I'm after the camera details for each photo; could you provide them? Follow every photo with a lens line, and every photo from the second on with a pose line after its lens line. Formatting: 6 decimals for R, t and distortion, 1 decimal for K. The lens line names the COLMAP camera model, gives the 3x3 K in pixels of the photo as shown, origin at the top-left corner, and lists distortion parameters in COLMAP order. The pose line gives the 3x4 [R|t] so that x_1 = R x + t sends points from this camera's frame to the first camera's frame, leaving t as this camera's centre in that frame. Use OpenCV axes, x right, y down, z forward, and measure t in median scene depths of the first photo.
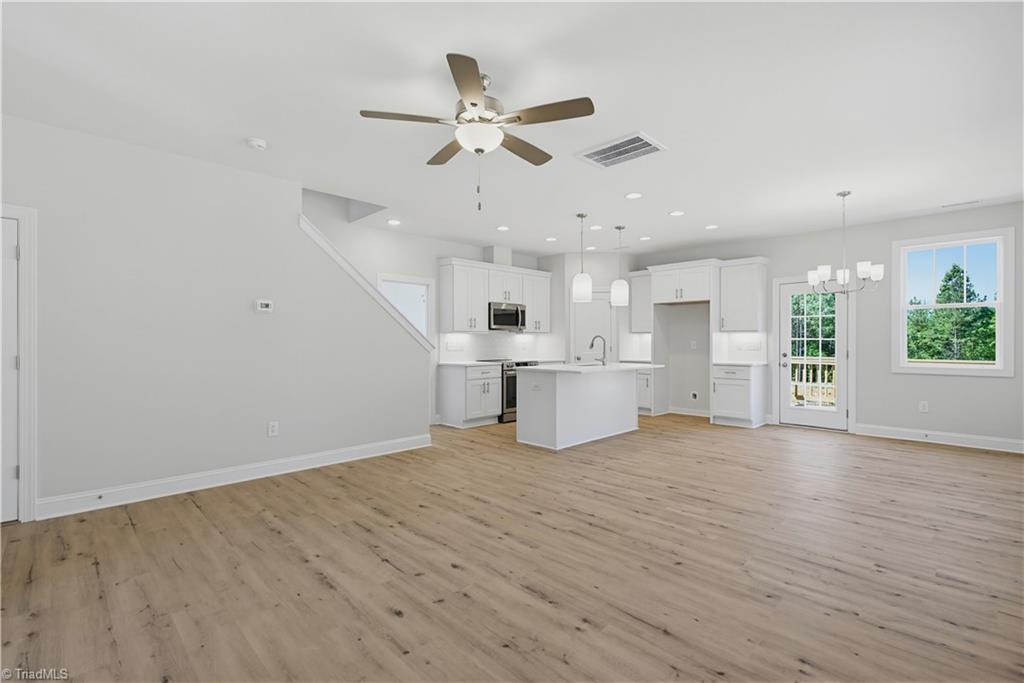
lens RADIAL K [[467.1, 0, 513.2], [0, 467.1, 341.0], [0, 0, 1]] dist [0.010589, -0.004721]
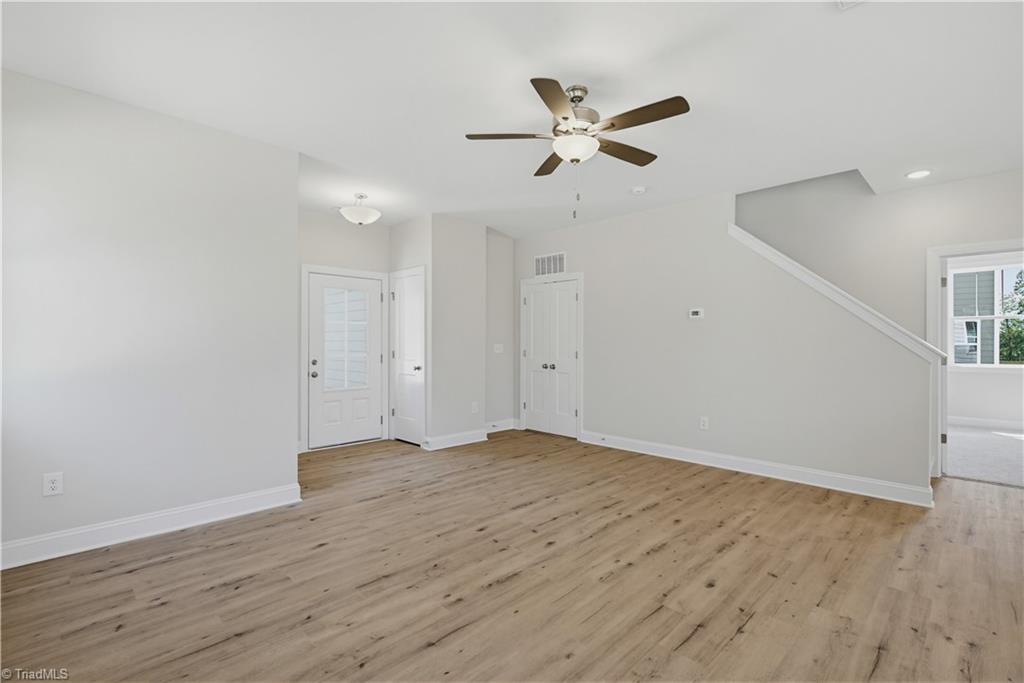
lens RADIAL K [[467.1, 0, 515.4], [0, 467.1, 347.1], [0, 0, 1]] dist [0.010589, -0.004721]
pose [[0.009441, 0.010883, -0.999896, 0.650478], [-0.001655, 0.999940, 0.010868, -0.005391], [0.999954, 0.001552, 0.009458, 0.583316]]
